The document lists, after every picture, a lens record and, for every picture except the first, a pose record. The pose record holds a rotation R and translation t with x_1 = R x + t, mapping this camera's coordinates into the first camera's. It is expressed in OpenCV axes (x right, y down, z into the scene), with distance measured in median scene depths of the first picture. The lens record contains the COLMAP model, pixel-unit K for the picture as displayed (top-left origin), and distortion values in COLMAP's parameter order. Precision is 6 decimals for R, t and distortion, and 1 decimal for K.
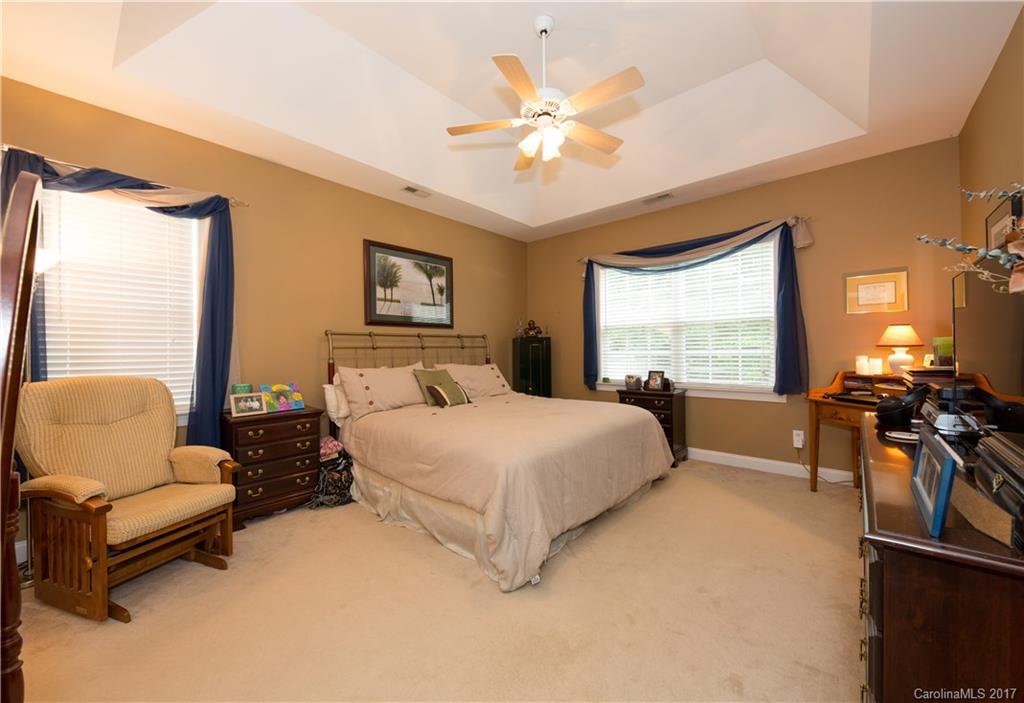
lens RADIAL K [[386.5, 0, 512.0], [0, 386.5, 351.5], [0, 0, 1]] dist [0.001078, 0.000059]
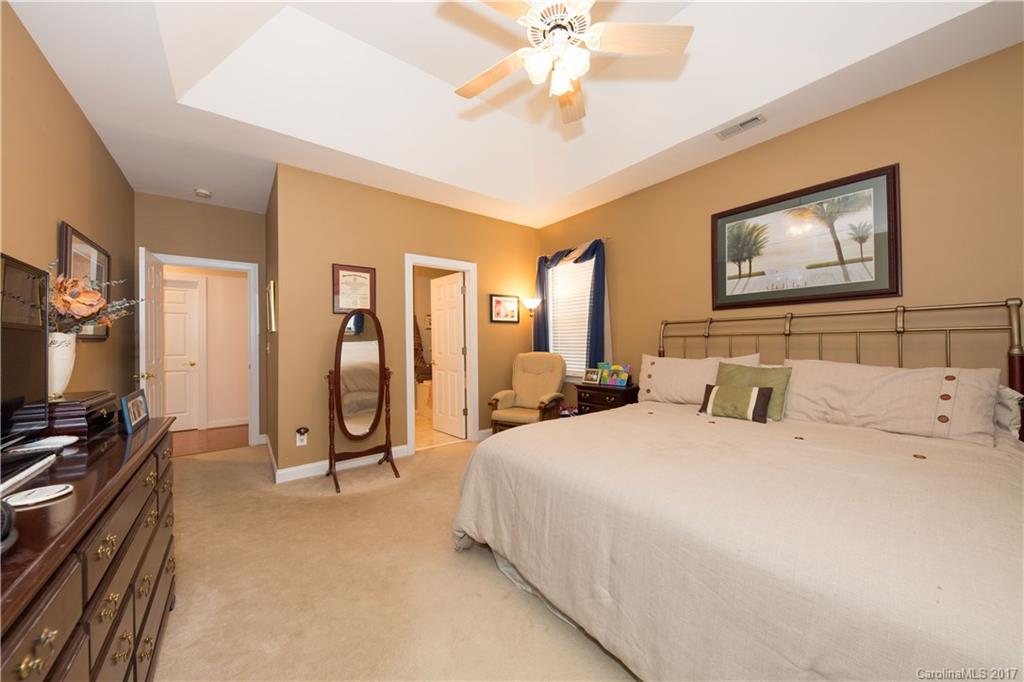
lens RADIAL K [[352.9, 0, 512.0], [0, 352.9, 341.0], [0, 0, 1]] dist [0.000460, -0.000019]
pose [[-0.187578, 0.006473, -0.982228, 0.503154], [0.009018, 0.999947, 0.004867, -0.005330], [0.982208, -0.007945, -0.187627, 0.676252]]
